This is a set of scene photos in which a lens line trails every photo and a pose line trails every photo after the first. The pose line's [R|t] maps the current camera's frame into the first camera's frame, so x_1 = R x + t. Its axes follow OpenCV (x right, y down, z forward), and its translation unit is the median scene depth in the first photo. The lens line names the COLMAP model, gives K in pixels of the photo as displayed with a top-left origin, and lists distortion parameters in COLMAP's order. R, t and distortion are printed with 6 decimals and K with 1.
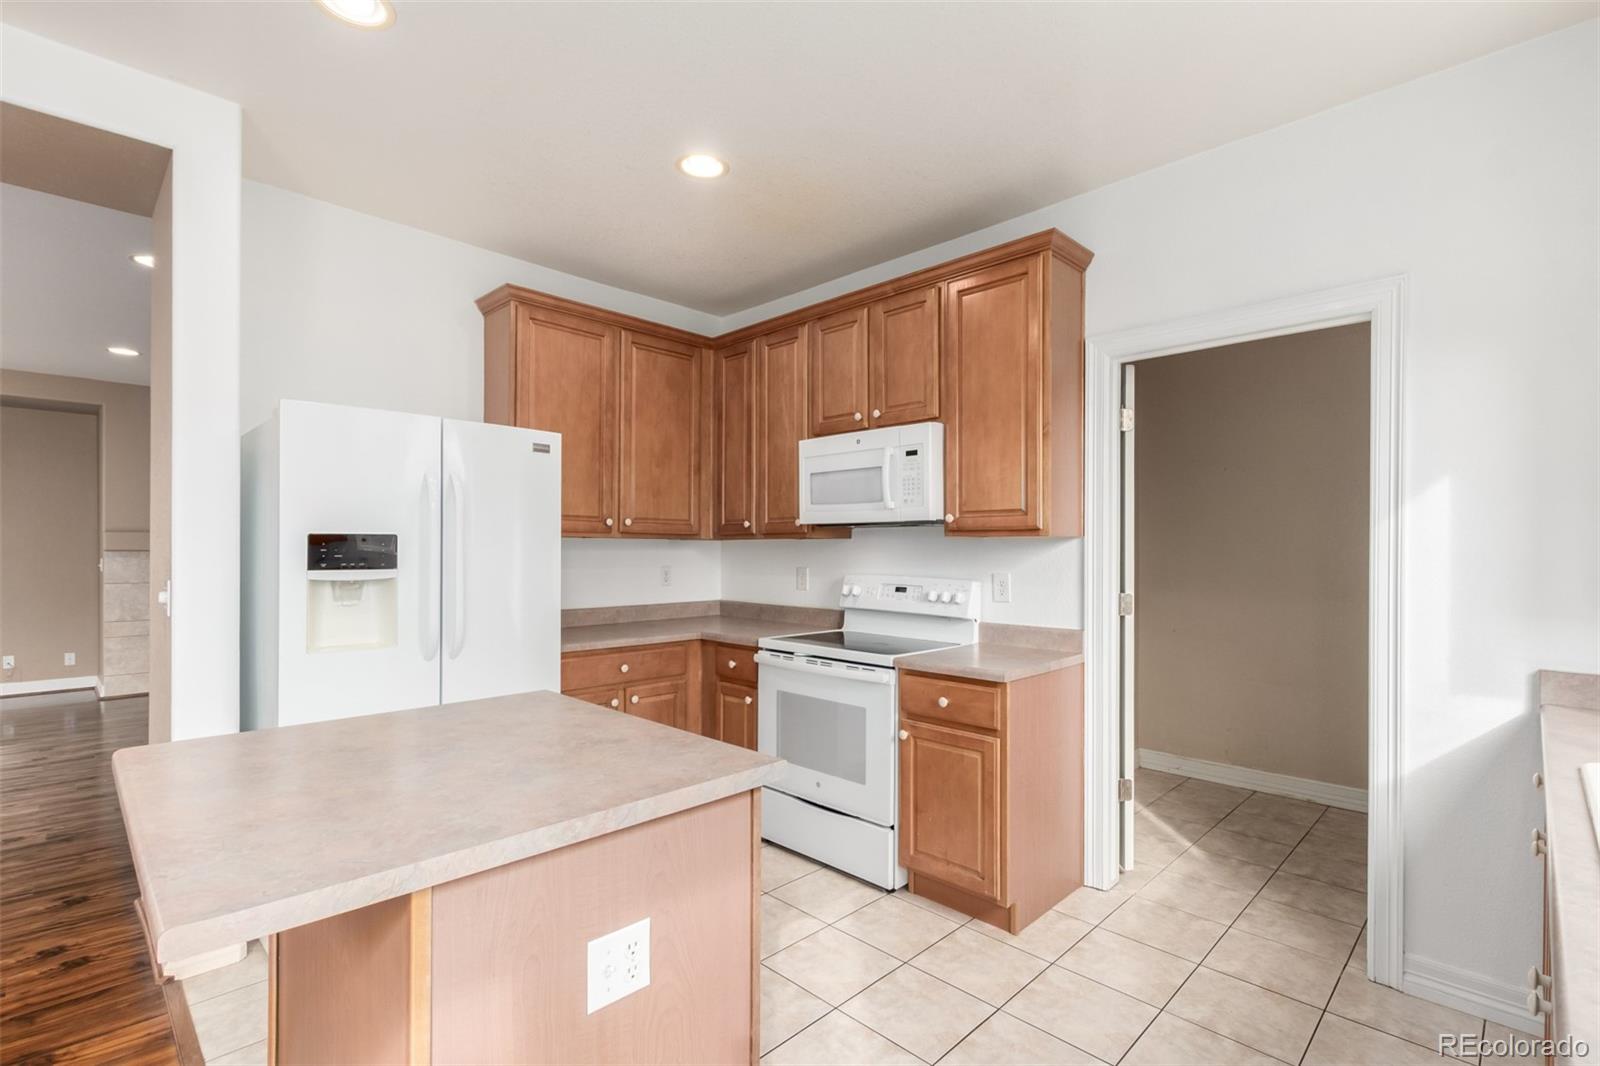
lens RADIAL K [[736.4, 0, 805.4], [0, 736.4, 544.9], [0, 0, 1]] dist [0.000851, -0.000082]
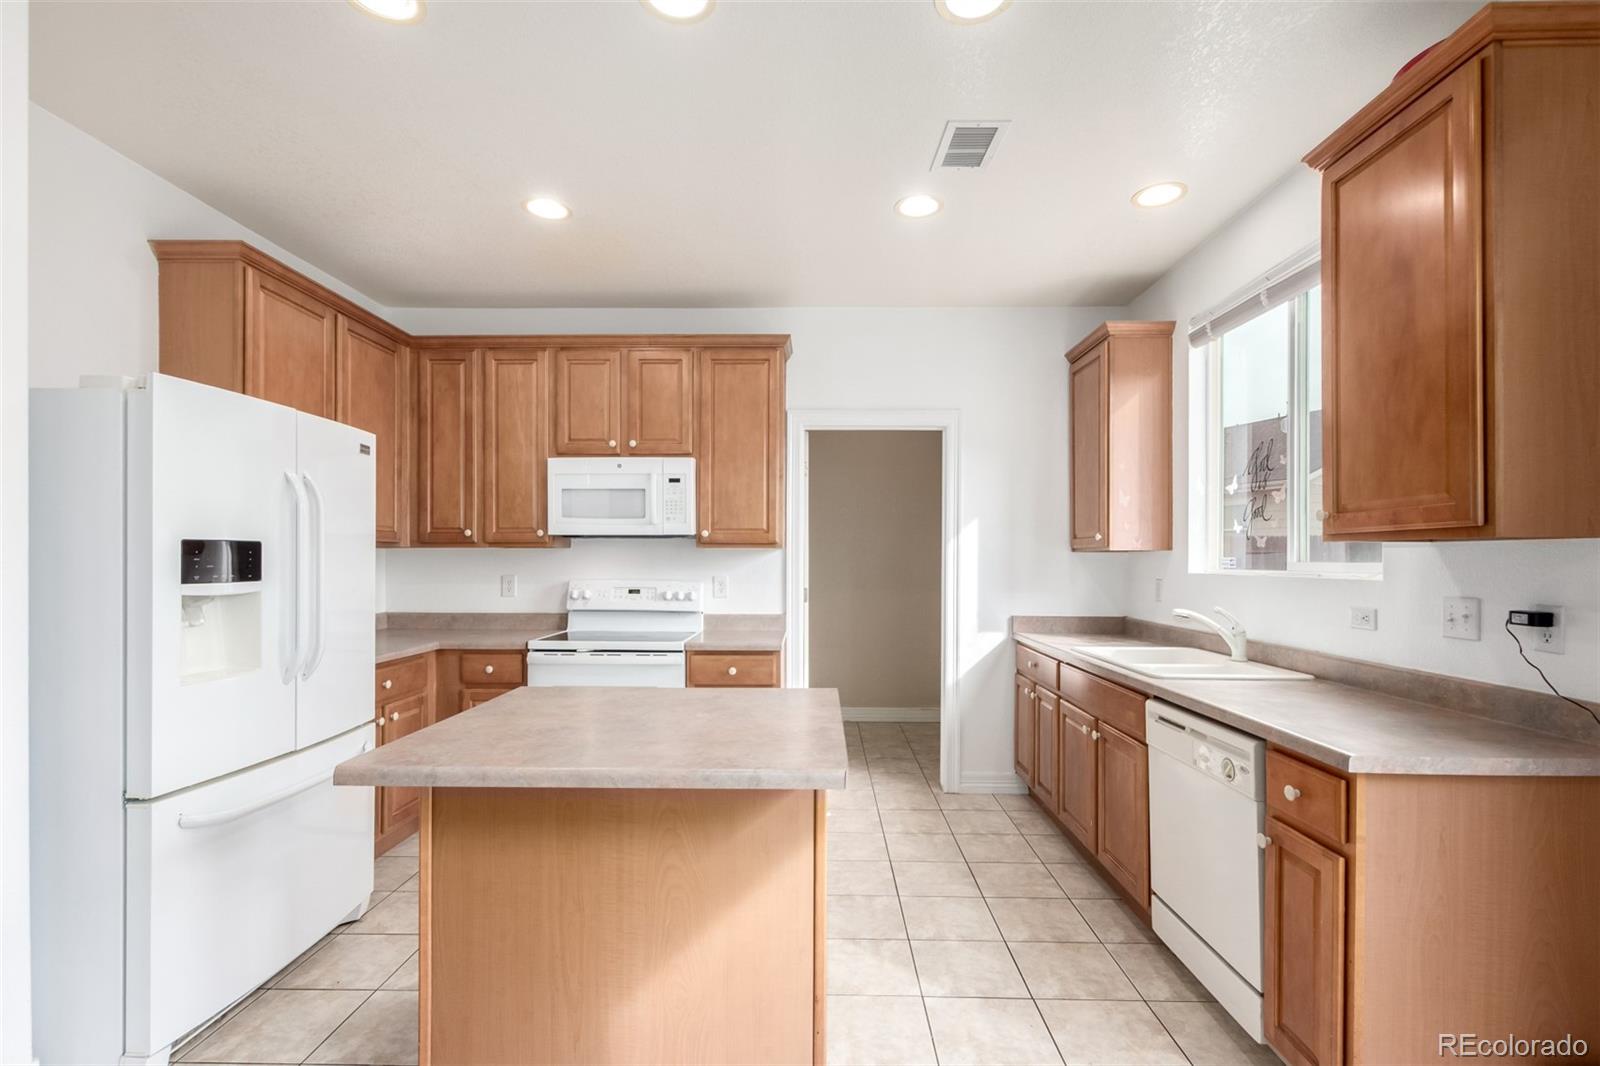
lens RADIAL K [[736.6, 0, 805.6], [0, 736.6, 554.6], [0, 0, 1]] dist [0.004089, 0.000032]
pose [[0.720812, 0.001235, 0.693129, -0.518567], [-0.003021, 0.999995, 0.001361, -0.001164], [-0.693124, -0.003075, 0.720812, -0.050617]]
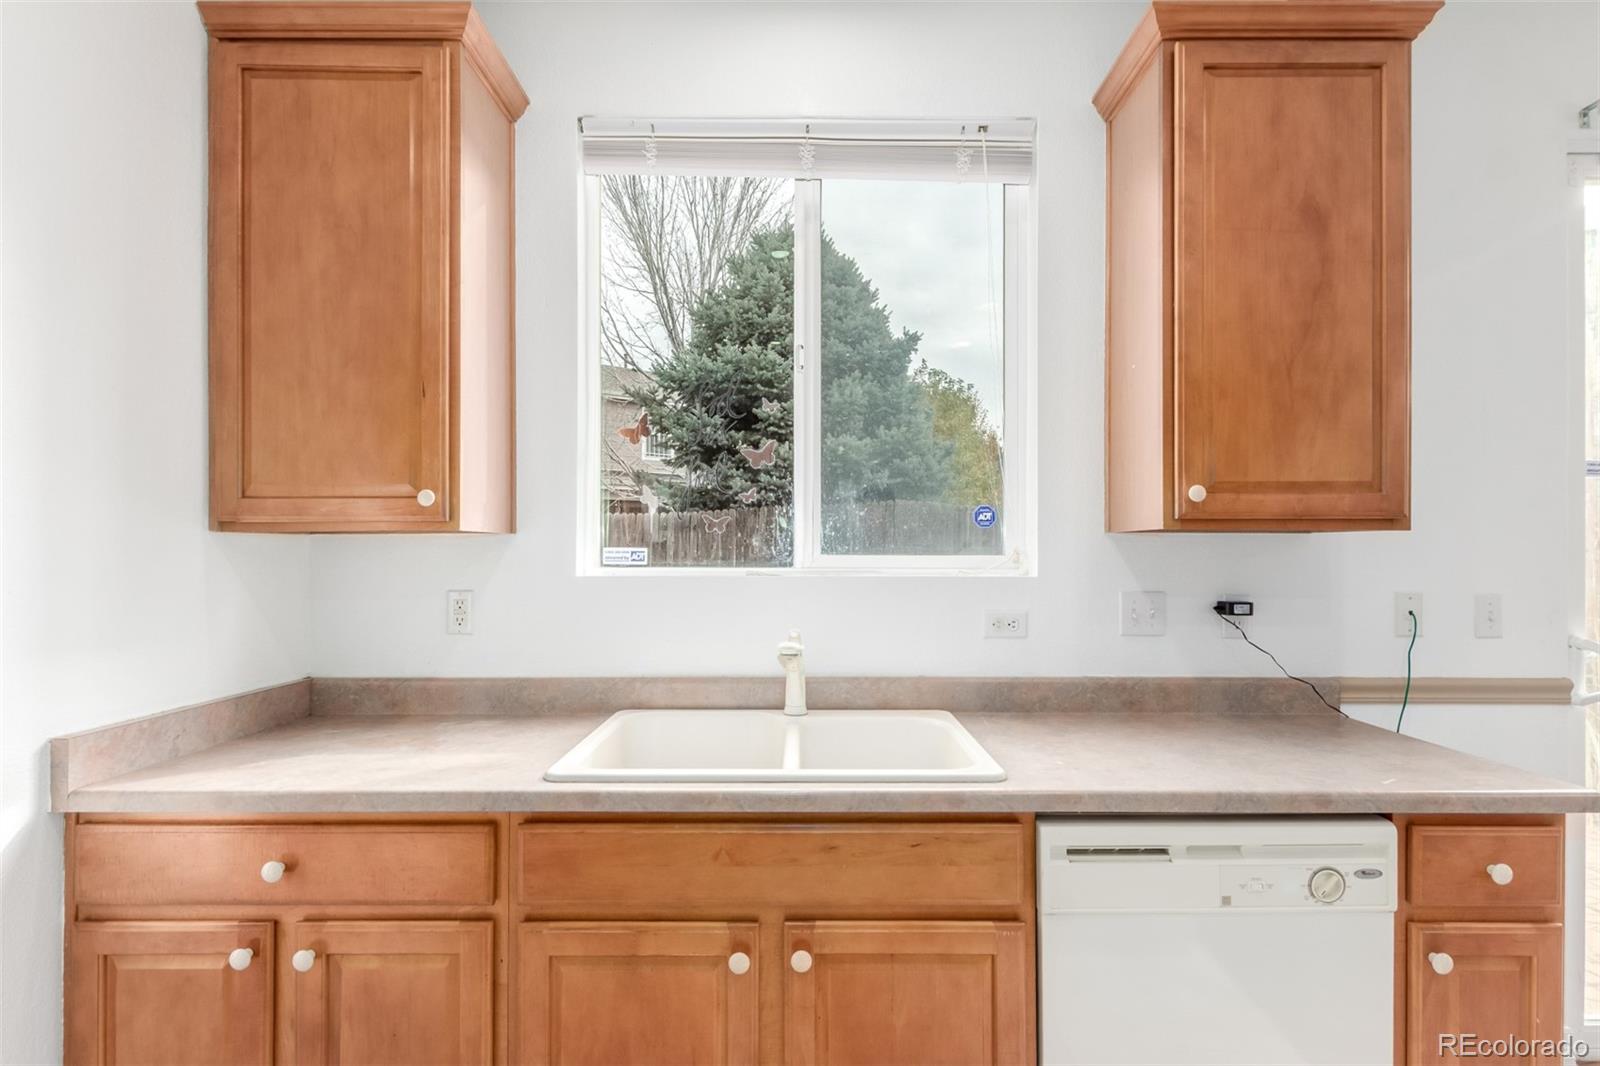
lens RADIAL K [[766.3, 0, 800.7], [0, 766.3, 547.2], [0, 0, 1]] dist [-0.000678, -0.000212]
pose [[-0.701189, -0.011462, 0.712884, 0.044709], [-0.009363, 0.999933, 0.006868, -0.002653], [-0.712914, -0.001859, -0.701249, 0.609838]]
